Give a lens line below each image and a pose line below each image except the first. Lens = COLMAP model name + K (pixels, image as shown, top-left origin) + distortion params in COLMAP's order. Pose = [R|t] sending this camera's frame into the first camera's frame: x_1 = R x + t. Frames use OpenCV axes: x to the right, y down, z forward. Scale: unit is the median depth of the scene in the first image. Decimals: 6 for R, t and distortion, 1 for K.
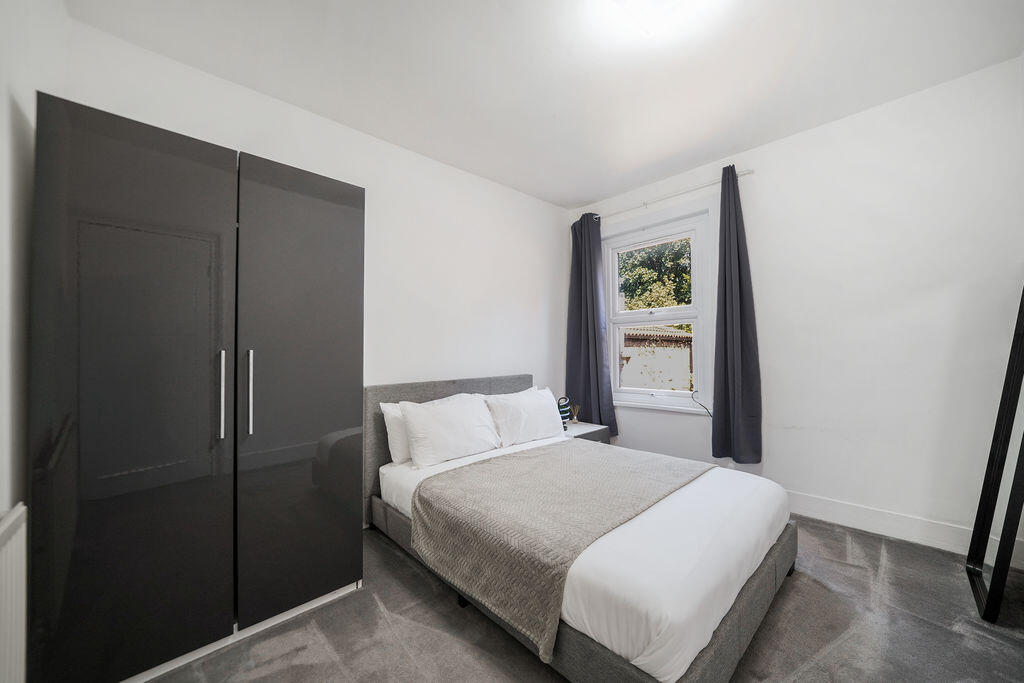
lens RADIAL K [[380.9, 0, 512.0], [0, 380.9, 341.5], [0, 0, 1]] dist [-0.000398, -0.000026]
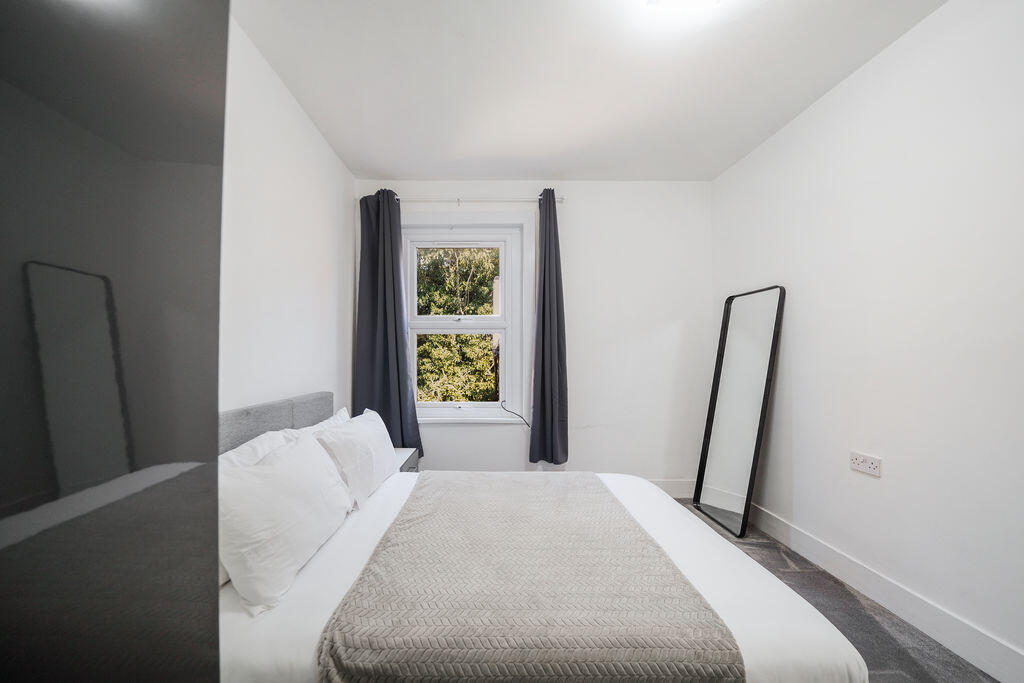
lens RADIAL K [[375.6, 0, 510.0], [0, 375.6, 359.2], [0, 0, 1]] dist [-0.019191, -0.000013]
pose [[0.689895, 0.015924, 0.723734, -0.235490], [-0.033187, 0.999403, 0.009646, 0.010054], [-0.723148, -0.030673, 0.690012, 0.304851]]
